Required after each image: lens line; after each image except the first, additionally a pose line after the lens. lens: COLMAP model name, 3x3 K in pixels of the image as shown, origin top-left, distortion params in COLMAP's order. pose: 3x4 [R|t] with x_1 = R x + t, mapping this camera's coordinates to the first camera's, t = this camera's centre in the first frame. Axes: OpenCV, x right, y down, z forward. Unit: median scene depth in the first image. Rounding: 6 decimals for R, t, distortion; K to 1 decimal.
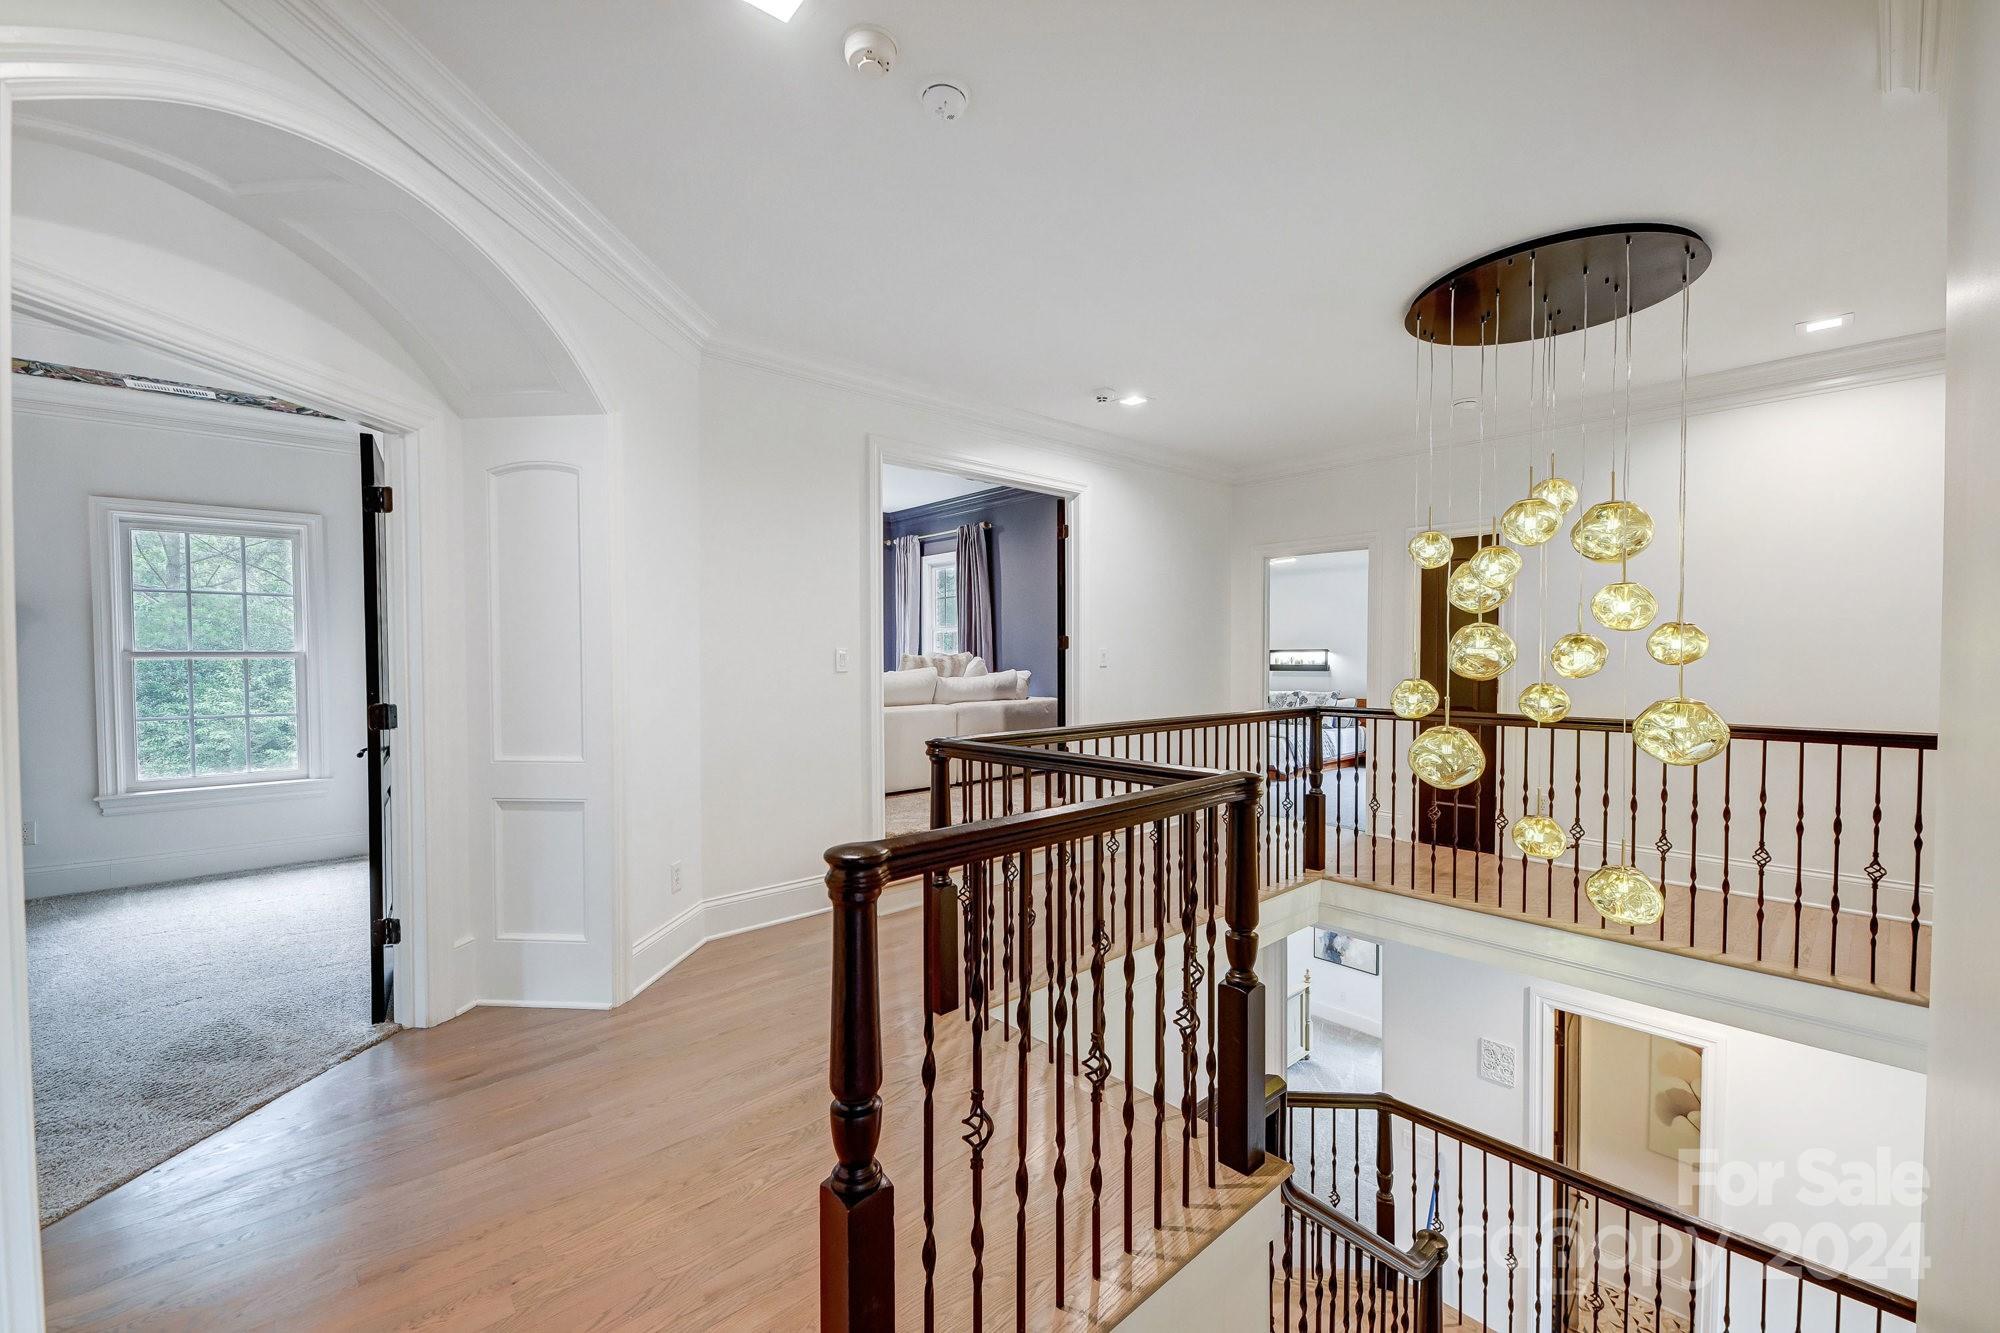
lens RADIAL K [[798.3, 0, 1006.4], [0, 798.3, 668.0], [0, 0, 1]] dist [0.002466, -0.000429]
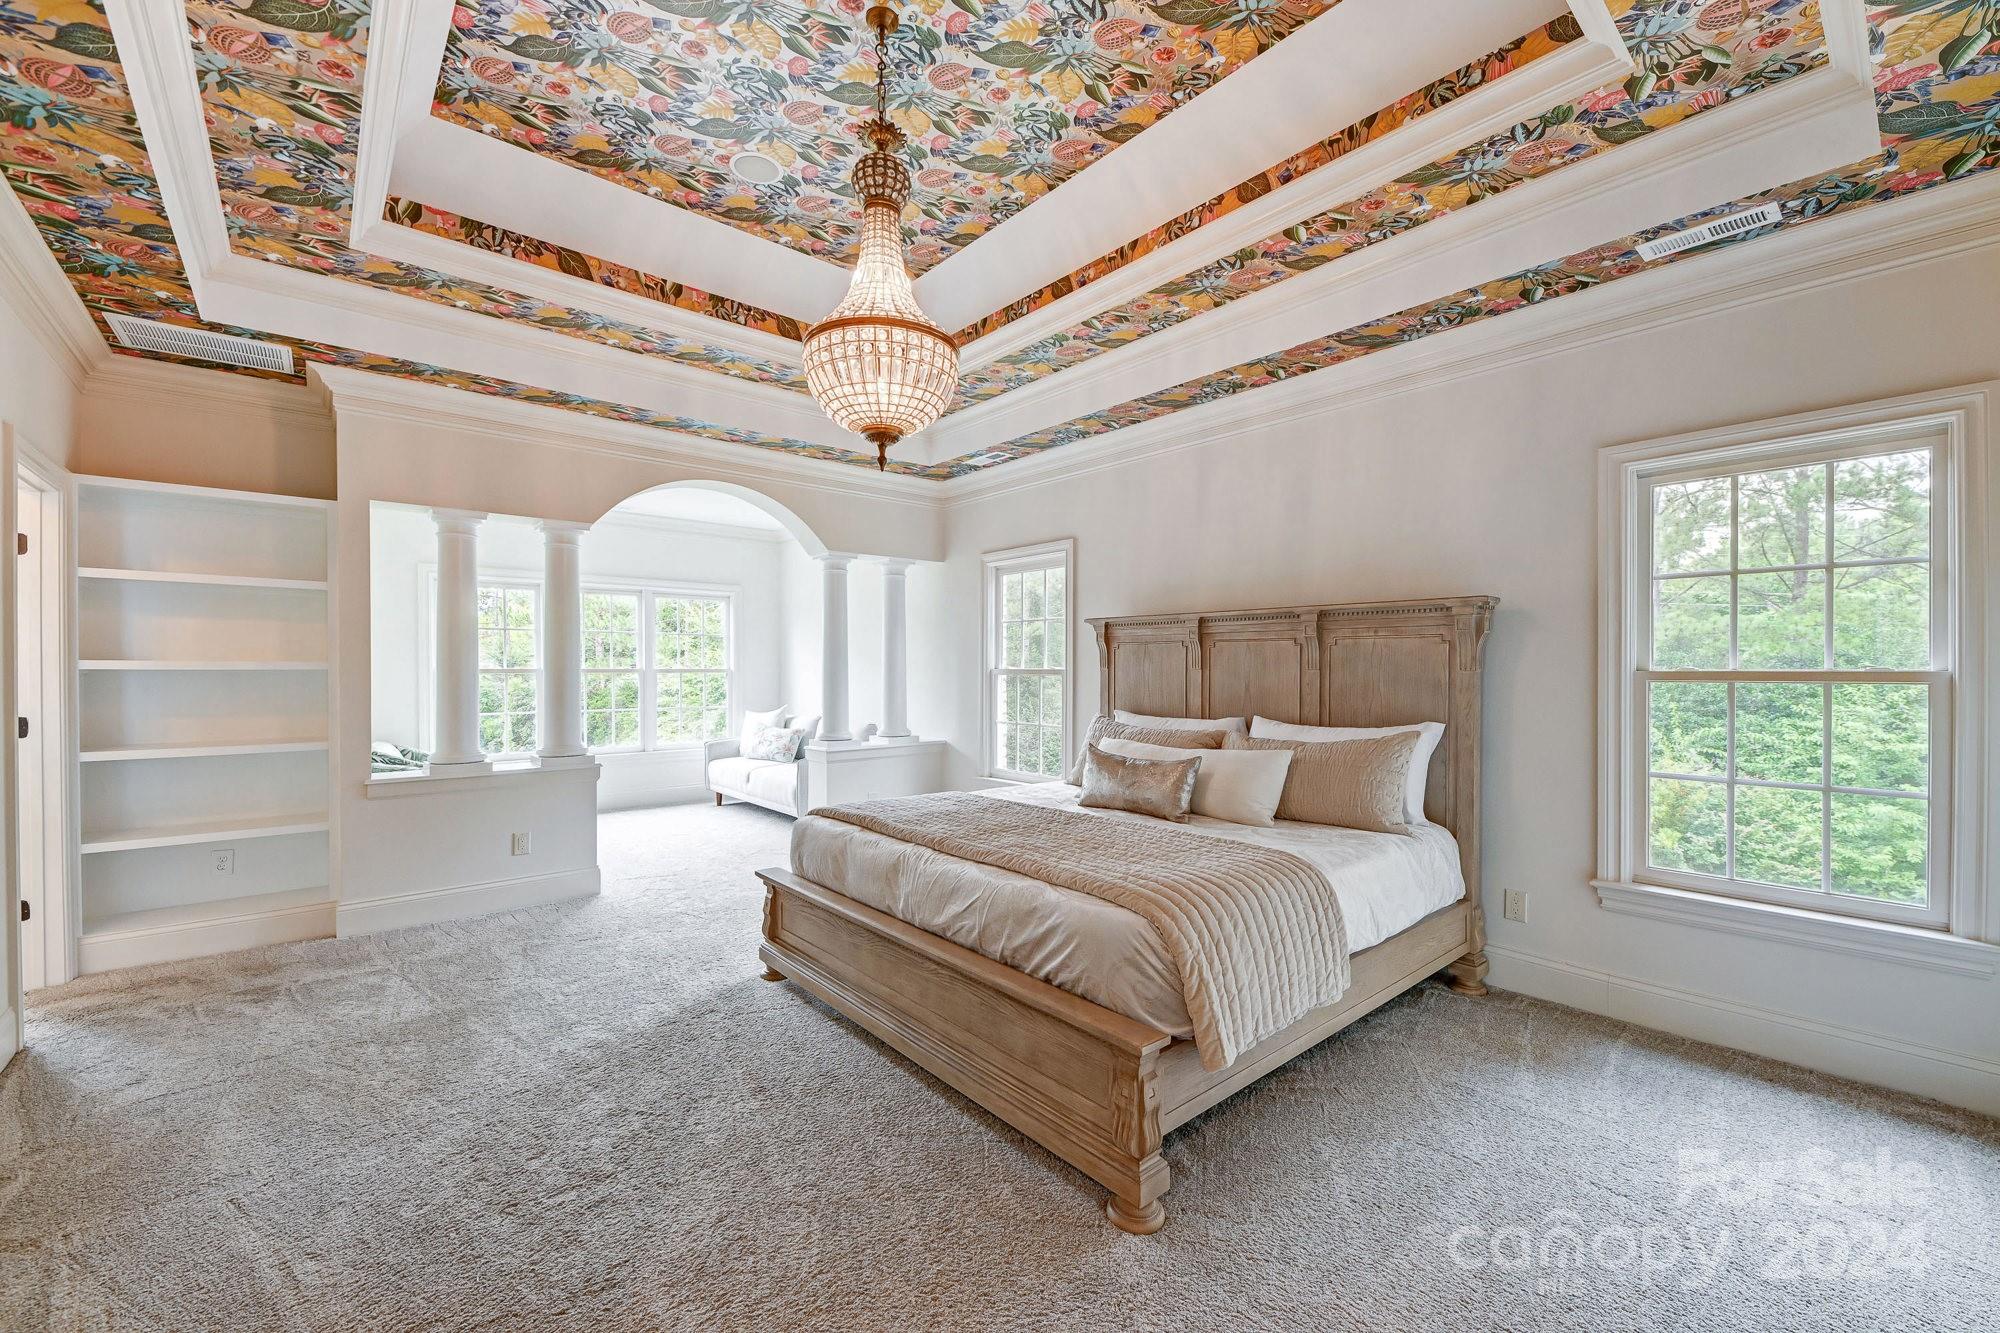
lens RADIAL K [[798.3, 0, 1001.9], [0, 798.3, 680.2], [0, 0, 1]] dist [0.002466, -0.000429]
pose [[-0.026343, 0.018874, -0.999475, -0.380335], [-0.015338, 0.999696, 0.019282, -0.016139], [0.999535, 0.015838, -0.026046, 0.441661]]
